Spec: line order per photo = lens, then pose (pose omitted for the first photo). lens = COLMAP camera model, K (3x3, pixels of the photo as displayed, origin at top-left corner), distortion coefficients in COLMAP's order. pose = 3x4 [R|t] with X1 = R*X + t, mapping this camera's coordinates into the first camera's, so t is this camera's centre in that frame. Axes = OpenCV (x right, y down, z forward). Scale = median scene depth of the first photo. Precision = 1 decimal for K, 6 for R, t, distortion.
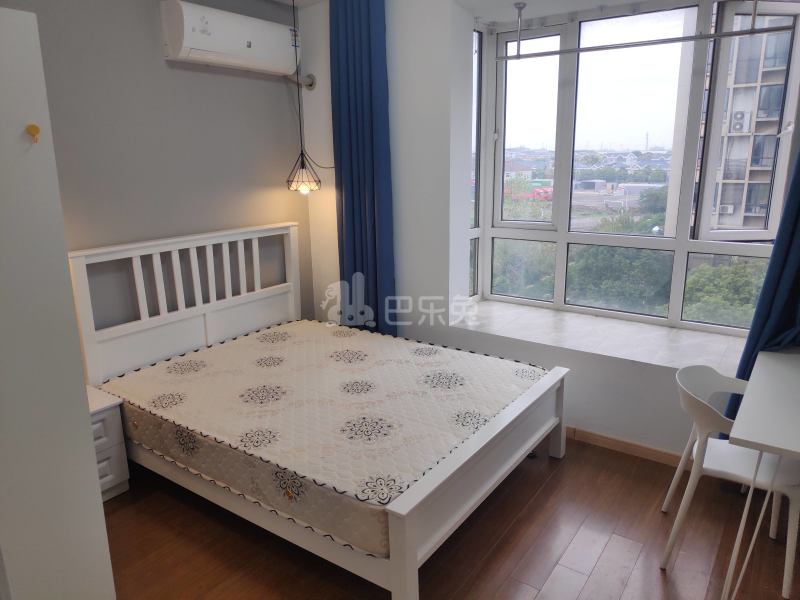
lens RADIAL K [[569.3, 0, 400.0], [0, 569.3, 300.0], [0, 0, 1]] dist [0.041938, -0.067922]
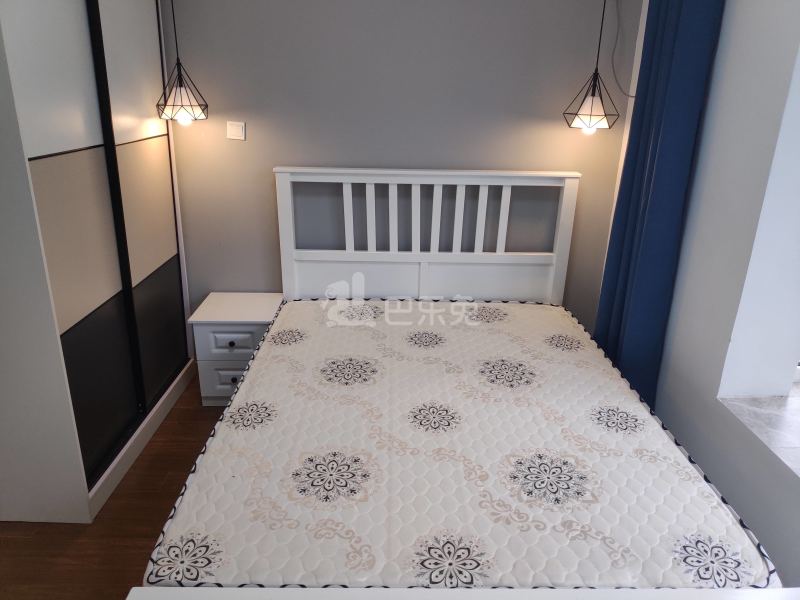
lens RADIAL K [[569.3, 0, 400.0], [0, 569.3, 300.0], [0, 0, 1]] dist [0.041938, -0.067922]
pose [[0.590422, 0.306882, -0.746475, 0.324843], [-0.226247, 0.950740, 0.211908, -0.104314], [0.774735, 0.043773, 0.630769, 0.454924]]
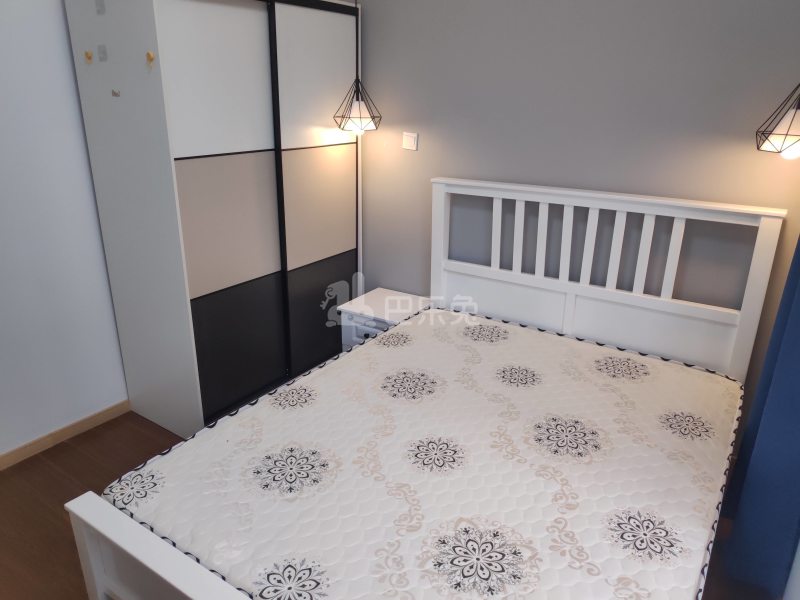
lens RADIAL K [[569.3, 0, 400.0], [0, 569.3, 300.0], [0, 0, 1]] dist [0.041938, -0.067922]
pose [[0.023904, 0.359379, -0.932885, 0.403374], [-0.248192, 0.906071, 0.342690, -0.187500], [0.968416, 0.223343, 0.110854, 0.737076]]
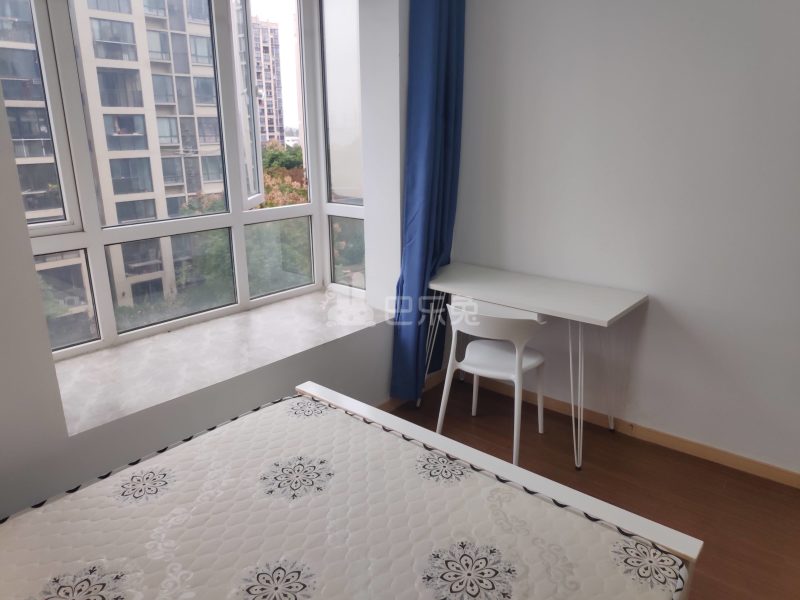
lens RADIAL K [[569.3, 0, 400.0], [0, 569.3, 300.0], [0, 0, 1]] dist [0.041938, -0.067922]
pose [[0.077597, -0.274570, 0.958431, -0.397320], [0.244765, 0.937155, 0.248658, -0.142692], [-0.966472, 0.215296, 0.139925, 0.682566]]
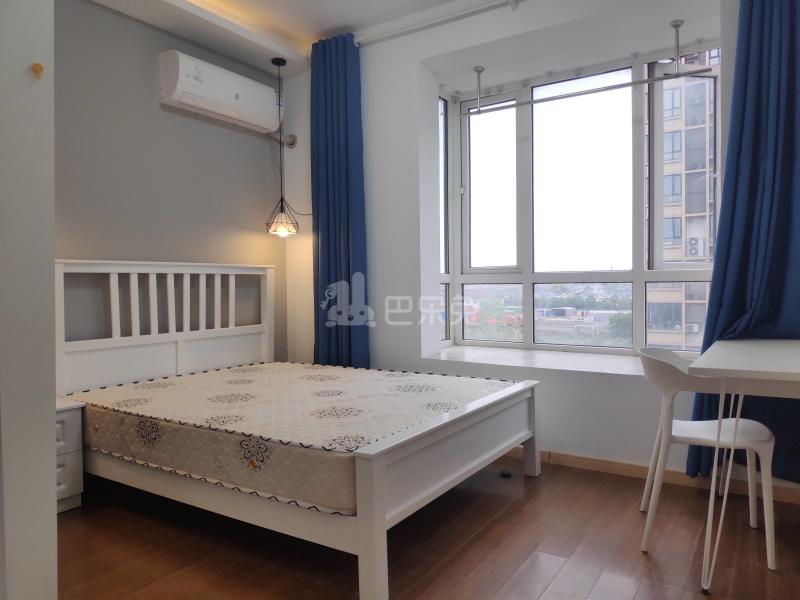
lens RADIAL K [[567.4, 0, 400.0], [0, 567.4, 300.0], [0, 0, 1]] dist [0.042710, -0.067055]
pose [[0.999226, 0.002947, 0.039217, 0.009388], [0.005662, 0.976025, -0.217587, 0.183007], [-0.038918, 0.217640, 0.975253, -0.004300]]
